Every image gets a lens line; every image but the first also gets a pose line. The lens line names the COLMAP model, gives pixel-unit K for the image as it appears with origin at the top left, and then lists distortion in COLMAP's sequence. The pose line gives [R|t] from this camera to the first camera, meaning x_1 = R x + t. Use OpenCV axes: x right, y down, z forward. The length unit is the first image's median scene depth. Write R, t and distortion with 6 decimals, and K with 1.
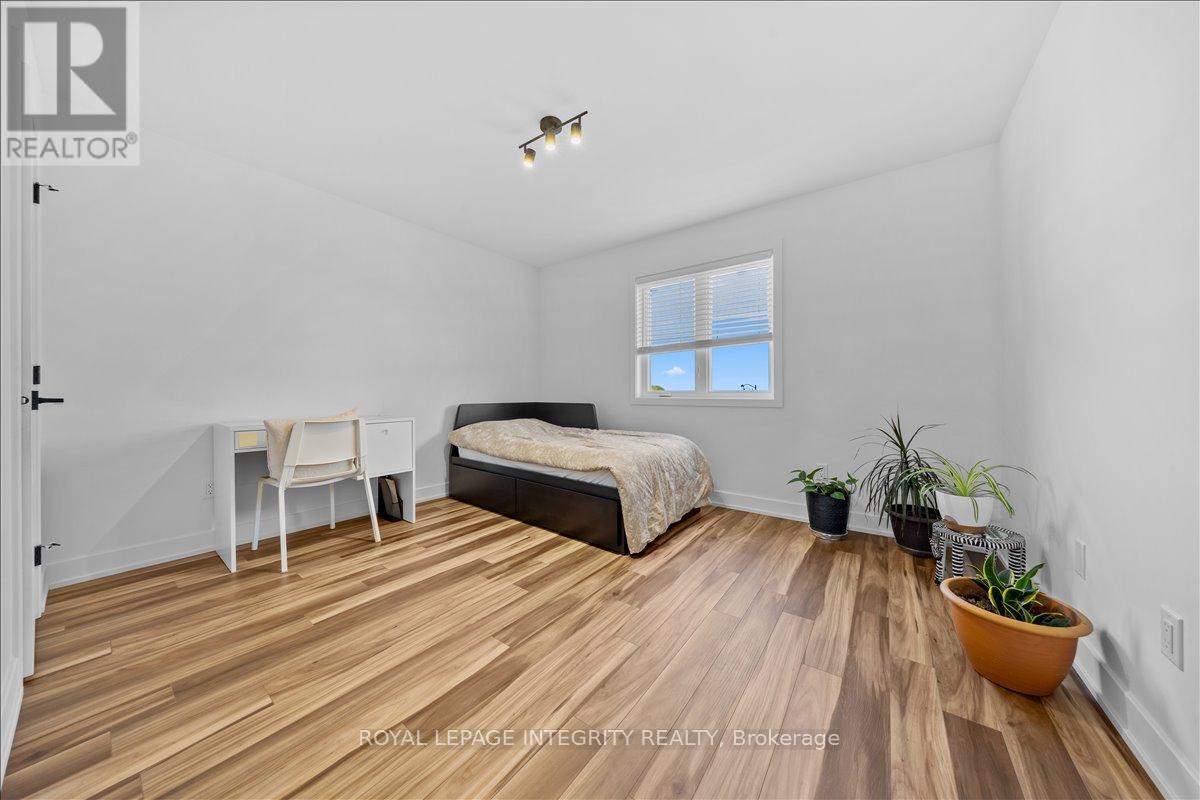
lens RADIAL K [[385.3, 0, 597.2], [0, 385.3, 392.9], [0, 0, 1]] dist [-0.011694, -0.000064]
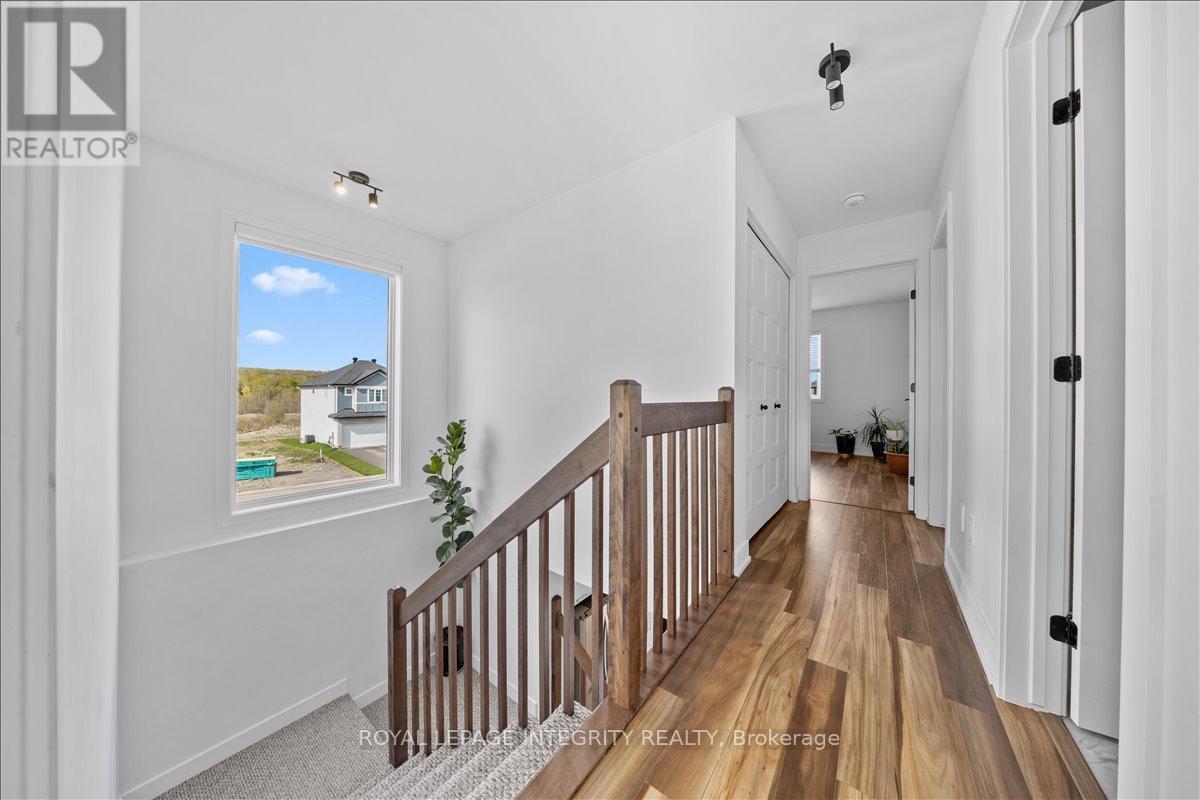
lens RADIAL K [[385.3, 0, 597.2], [0, 385.3, 392.9], [0, 0, 1]] dist [-0.011694, -0.000064]
pose [[1.000000, 0.000578, 0.000111, -0.973006], [-0.000578, 1.000000, 0.000724, -0.019907], [-0.000111, -0.000725, 1.000000, -1.424423]]
